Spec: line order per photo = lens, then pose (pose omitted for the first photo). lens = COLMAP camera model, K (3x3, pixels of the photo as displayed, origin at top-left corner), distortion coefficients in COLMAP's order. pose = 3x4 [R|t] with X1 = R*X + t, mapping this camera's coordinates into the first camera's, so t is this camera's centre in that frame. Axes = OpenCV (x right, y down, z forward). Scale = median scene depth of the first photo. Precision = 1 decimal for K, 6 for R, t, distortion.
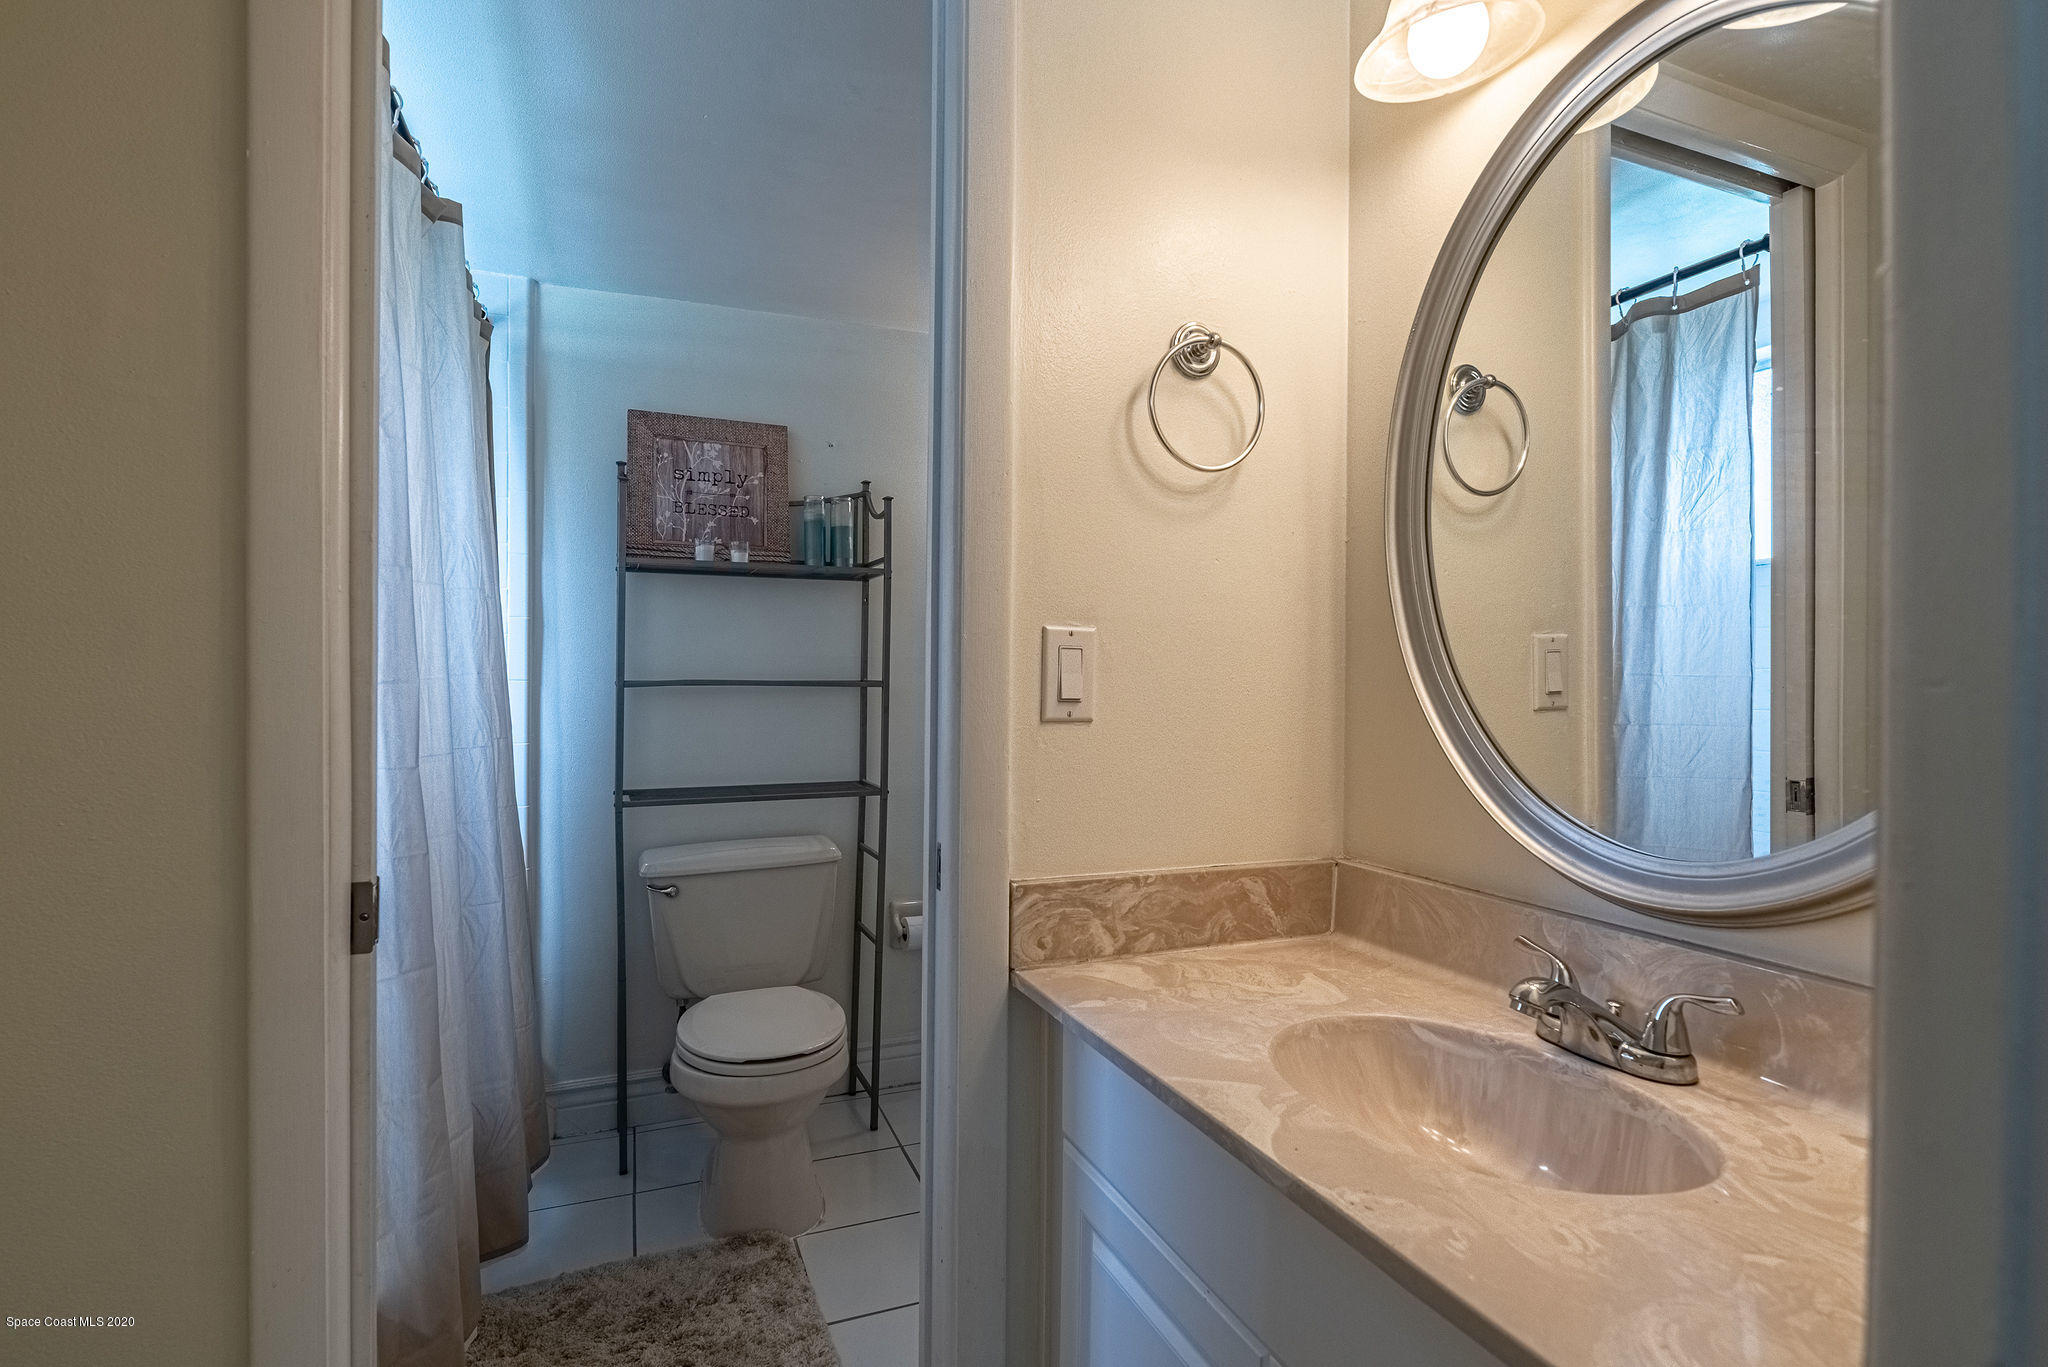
lens RADIAL K [[999.9, 0, 1026.3], [0, 999.9, 686.9], [0, 0, 1]] dist [-0.000493, 0.000229]
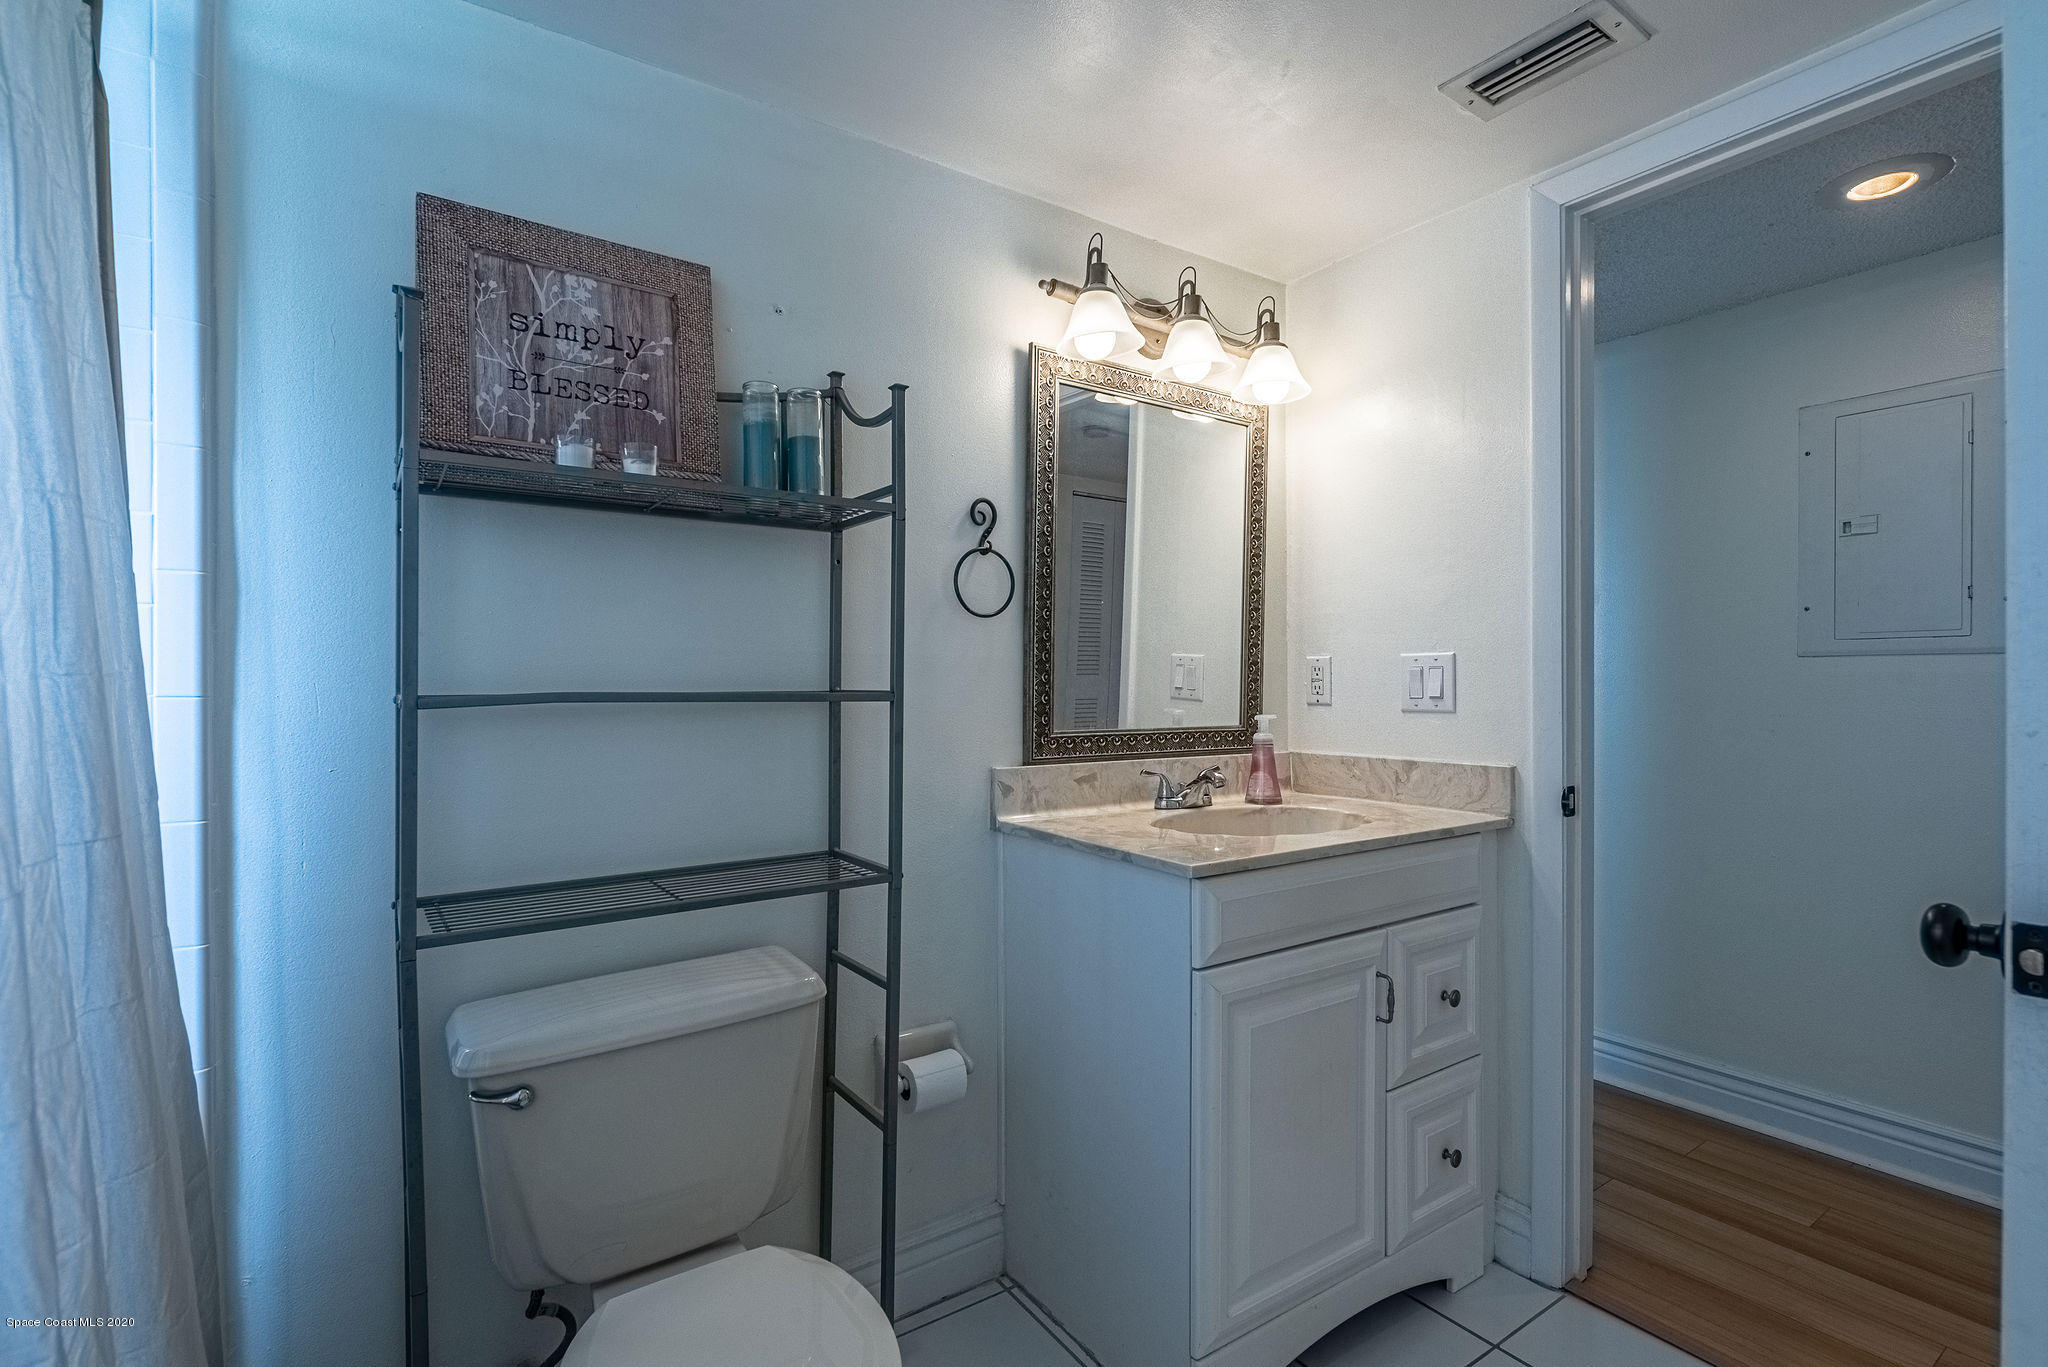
lens RADIAL K [[949.2, 0, 1028.8], [0, 949.2, 691.1], [0, 0, 1]] dist [-0.003253, -0.001039]
pose [[0.977202, -0.009245, 0.212112, -0.186513], [0.009686, 0.999953, -0.001041, -0.004667], [-0.212092, 0.003071, 0.977245, 0.431682]]
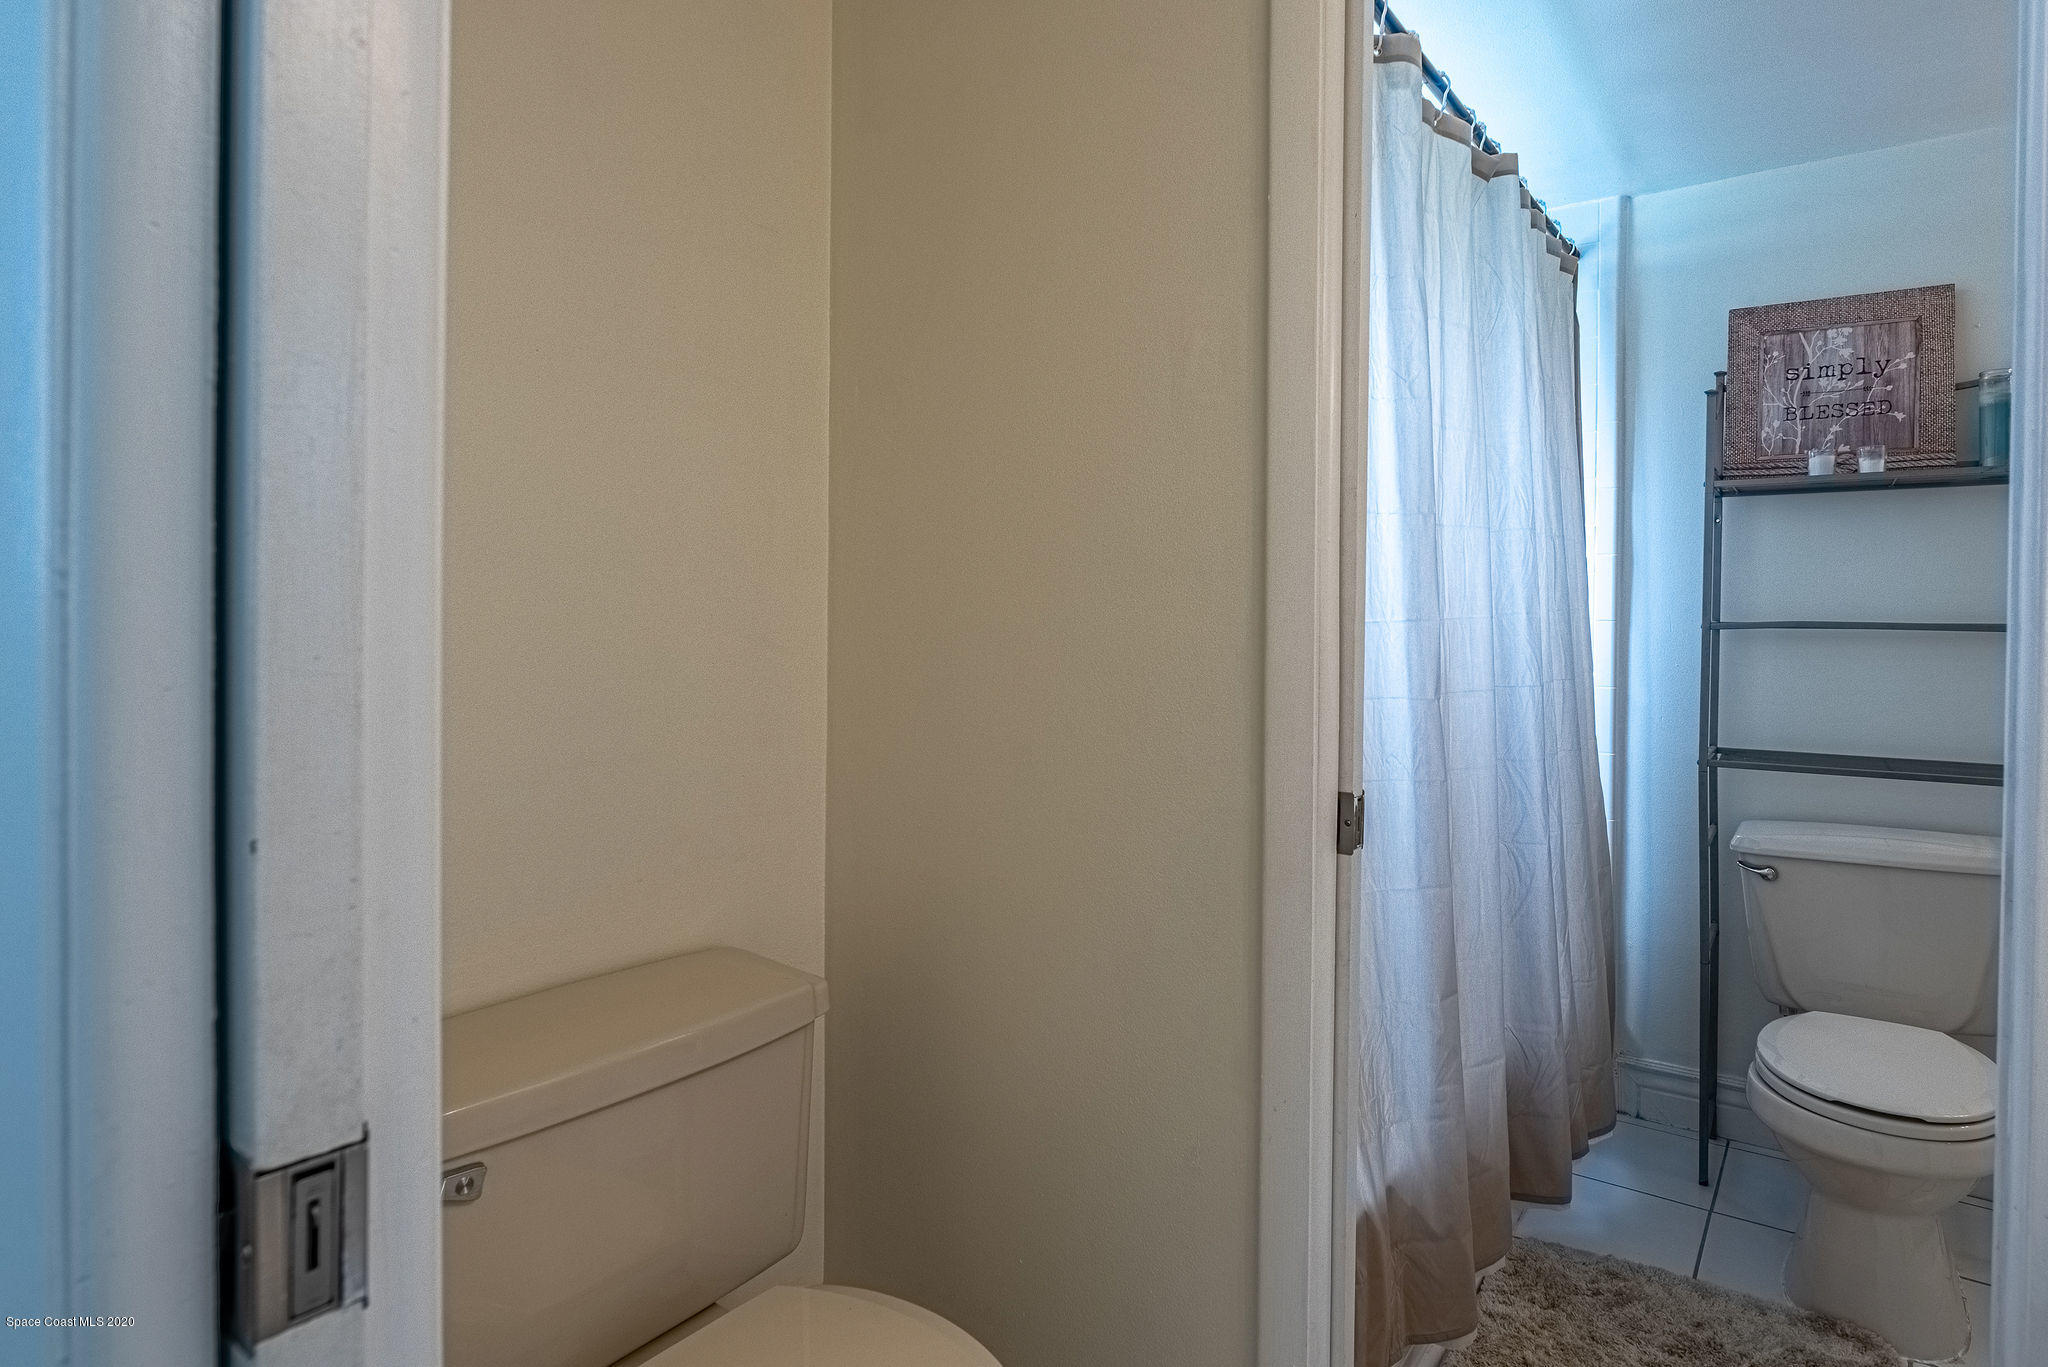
lens RADIAL K [[1101.3, 0, 1120.2], [0, 1101.3, 617.6], [0, 0, 1]] dist [-0.002558, -0.000959]
pose [[0.567196, 0.002999, -0.823577, 0.090217], [-0.012524, 0.999909, -0.004984, 0.001248], [0.823487, 0.013142, 0.567182, 0.024228]]
